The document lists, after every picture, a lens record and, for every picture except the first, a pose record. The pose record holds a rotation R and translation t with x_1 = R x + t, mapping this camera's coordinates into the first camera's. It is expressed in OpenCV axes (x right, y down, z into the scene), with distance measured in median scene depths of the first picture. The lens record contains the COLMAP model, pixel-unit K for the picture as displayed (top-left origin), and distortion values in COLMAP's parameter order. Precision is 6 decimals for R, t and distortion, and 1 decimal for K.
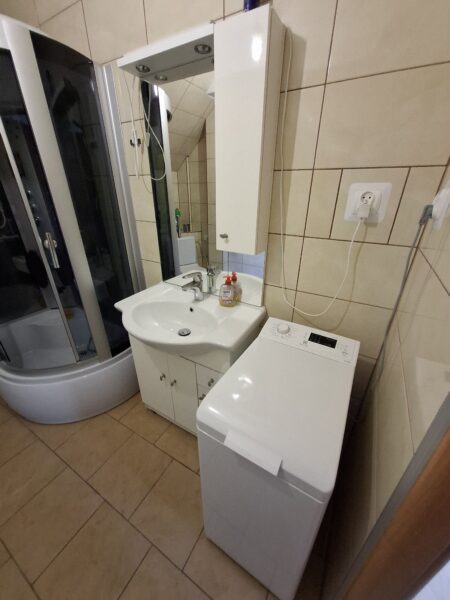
lens RADIAL K [[236.1, 0, 225.0], [0, 236.1, 300.0], [0, 0, 1]] dist [-0.000254, 0.000309]
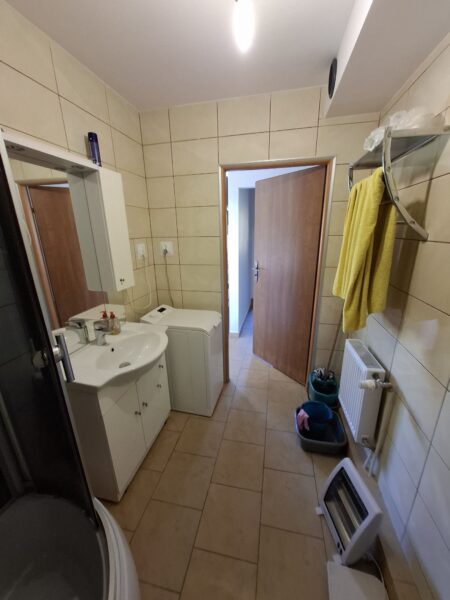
lens RADIAL K [[236.1, 0, 225.0], [0, 236.1, 300.0], [0, 0, 1]] dist [-0.000254, 0.000309]
pose [[-0.307784, -0.267370, 0.913117, -1.343721], [0.426922, 0.818861, 0.383673, -0.380483], [-0.850298, 0.507918, -0.137886, 0.576175]]
